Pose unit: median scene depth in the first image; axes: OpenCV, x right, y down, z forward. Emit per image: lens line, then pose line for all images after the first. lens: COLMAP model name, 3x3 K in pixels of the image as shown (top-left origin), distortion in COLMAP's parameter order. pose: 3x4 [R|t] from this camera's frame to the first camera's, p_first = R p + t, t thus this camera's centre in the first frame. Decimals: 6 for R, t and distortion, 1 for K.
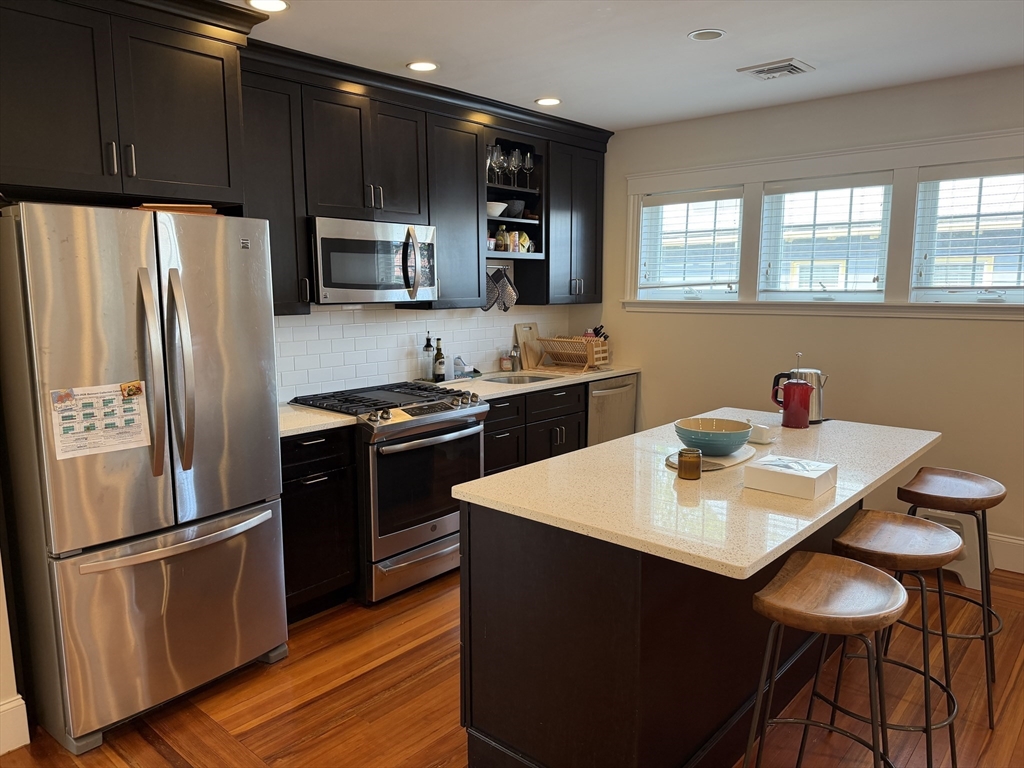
lens RADIAL K [[714.2, 0, 514.1], [0, 714.2, 386.5], [0, 0, 1]] dist [-0.000630, -0.009407]
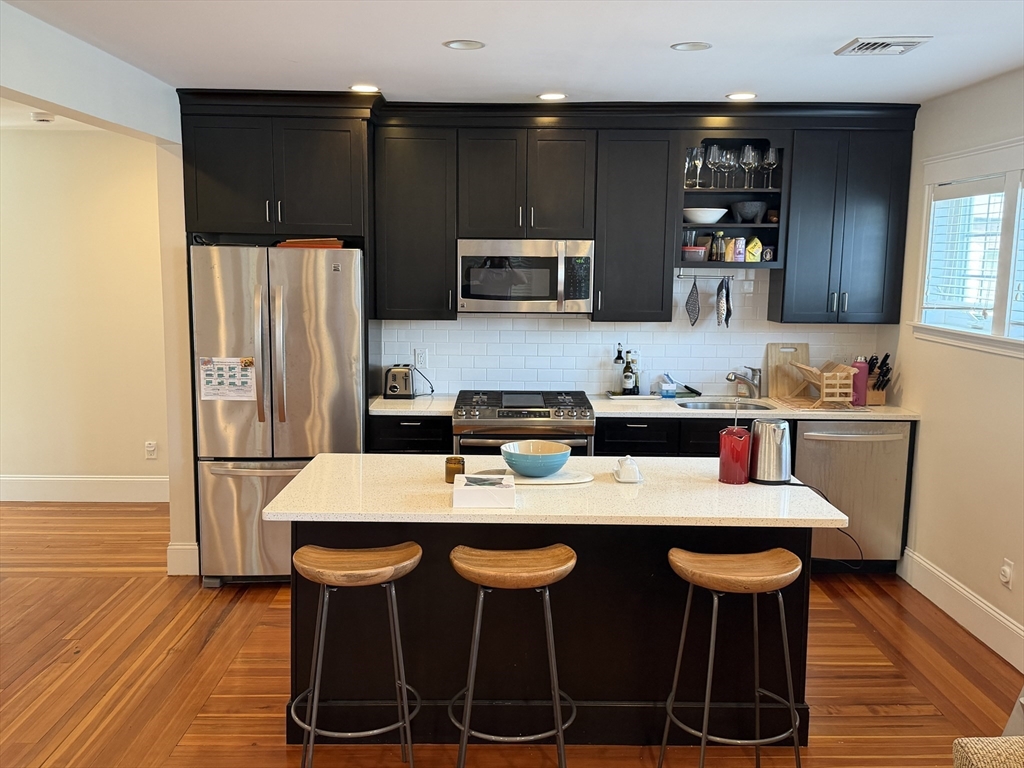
lens RADIAL K [[986.3, 0, 510.9], [0, 986.3, 385.8], [0, 0, 1]] dist [0.078580, 0.000000]
pose [[0.669440, 0.109158, -0.734802, 0.991082], [-0.121135, 0.991946, 0.036998, -0.065531], [0.732923, 0.064242, 0.677272, -0.026497]]
